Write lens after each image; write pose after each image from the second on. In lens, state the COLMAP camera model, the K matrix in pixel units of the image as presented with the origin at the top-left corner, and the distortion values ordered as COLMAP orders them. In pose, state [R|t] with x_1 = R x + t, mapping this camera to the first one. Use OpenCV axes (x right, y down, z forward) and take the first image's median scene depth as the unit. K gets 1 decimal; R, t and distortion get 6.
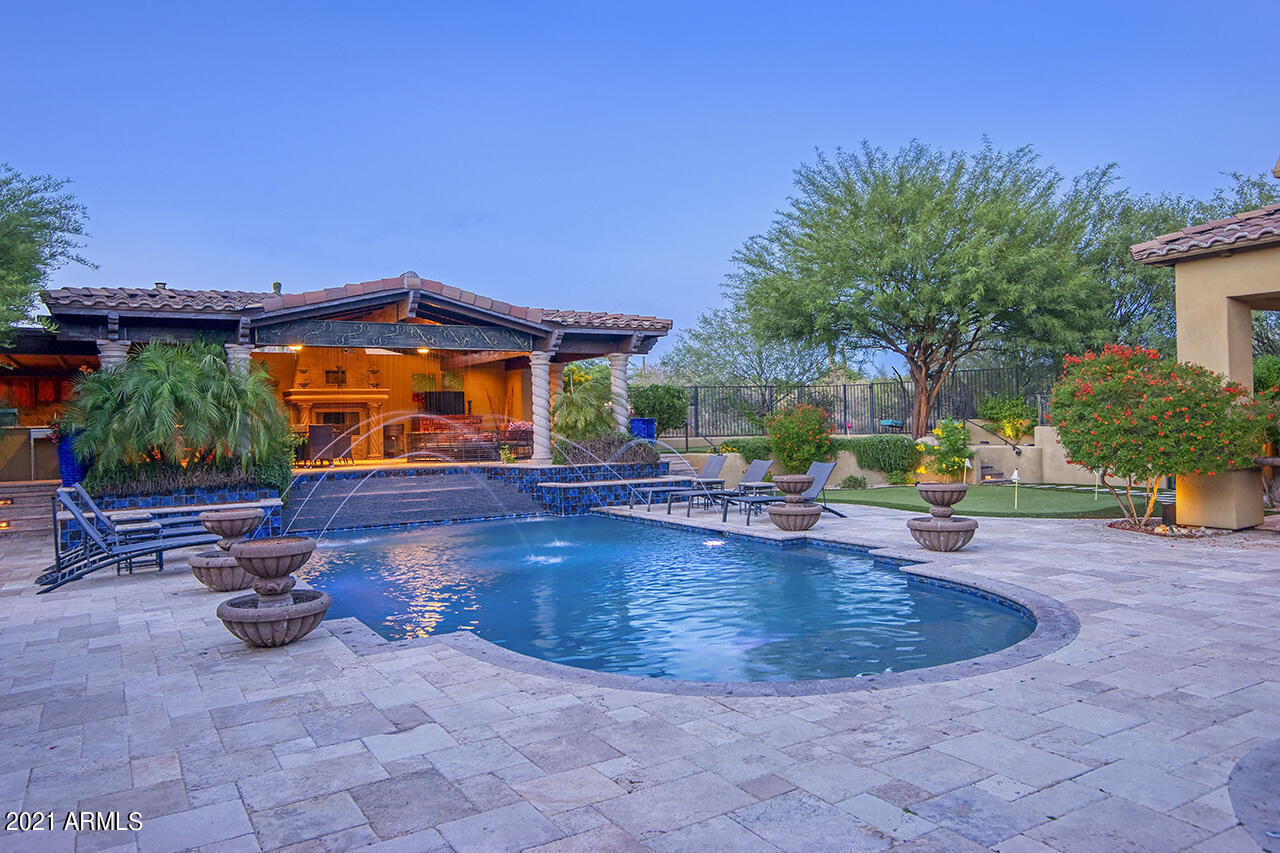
lens RADIAL K [[974.5, 0, 640.0], [0, 974.5, 426.5], [0, 0, 1]] dist [-0.006435, 0.001319]
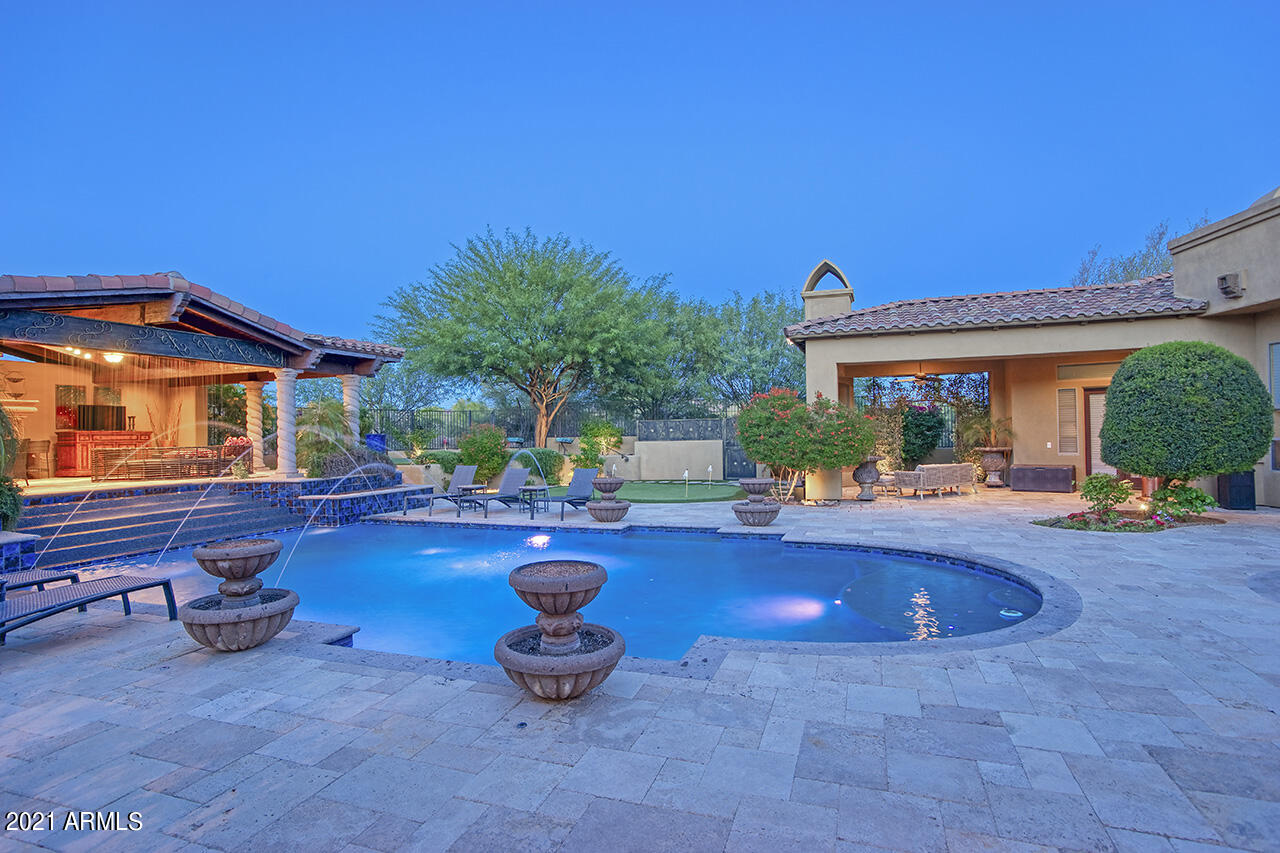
lens RADIAL K [[690.6, 0, 647.4], [0, 690.6, 443.0], [0, 0, 1]] dist [-0.068425, 0.042133]
pose [[0.749937, -0.002745, 0.661504, -0.296533], [0.004955, 0.999987, -0.001468, 0.004476], [-0.661491, 0.004378, 0.749940, 0.214365]]
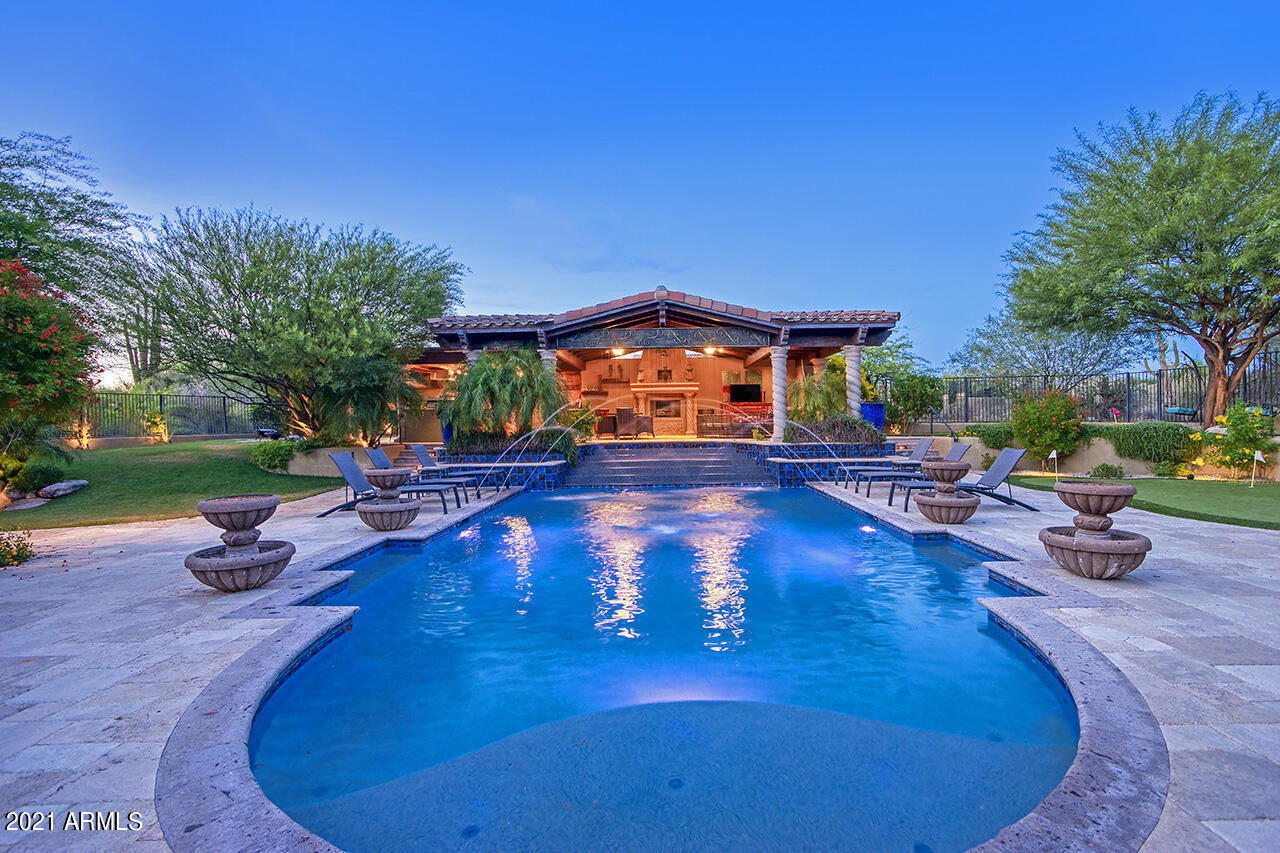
lens RADIAL K [[627.0, 0, 640.0], [0, 627.0, 426.5], [0, 0, 1]] dist [-0.029705, 0.001975]
pose [[0.846374, 0.018528, -0.532267, 0.164586], [-0.009816, 0.999768, 0.019192, 0.007281], [0.532499, -0.011018, 0.846359, 0.269647]]
